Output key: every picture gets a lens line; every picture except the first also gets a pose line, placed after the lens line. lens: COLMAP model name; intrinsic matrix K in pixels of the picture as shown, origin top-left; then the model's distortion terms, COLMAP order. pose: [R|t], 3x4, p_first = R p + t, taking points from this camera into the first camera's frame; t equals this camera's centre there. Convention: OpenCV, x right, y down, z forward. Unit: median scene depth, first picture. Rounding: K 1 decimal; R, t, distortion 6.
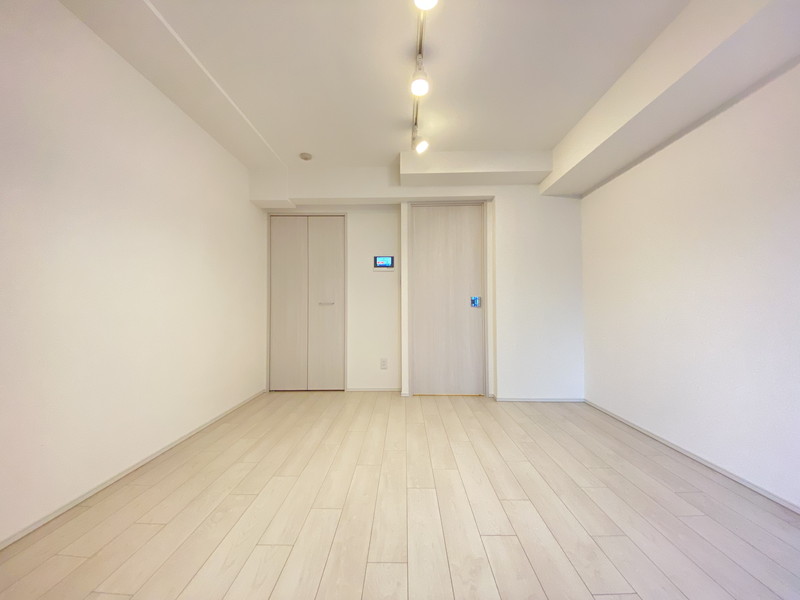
lens RADIAL K [[324.4, 0, 397.6], [0, 324.4, 301.2], [0, 0, 1]] dist [-0.008826, -0.002172]
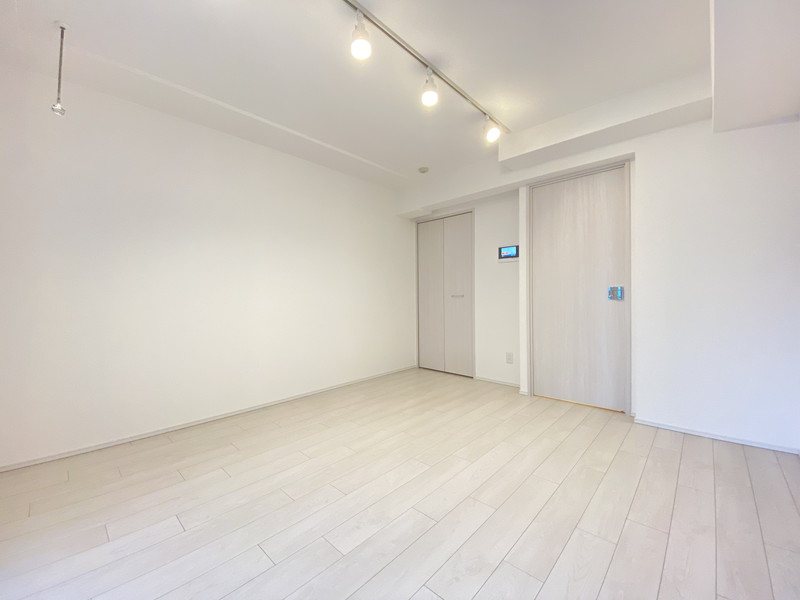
lens RADIAL K [[324.4, 0, 392.5], [0, 324.4, 297.9], [0, 0, 1]] dist [-0.008826, -0.002172]
pose [[0.727578, -0.002864, -0.686018, 0.387482], [0.019511, 0.999673, 0.016519, -0.008901], [0.685747, -0.025404, 0.727397, 0.060814]]
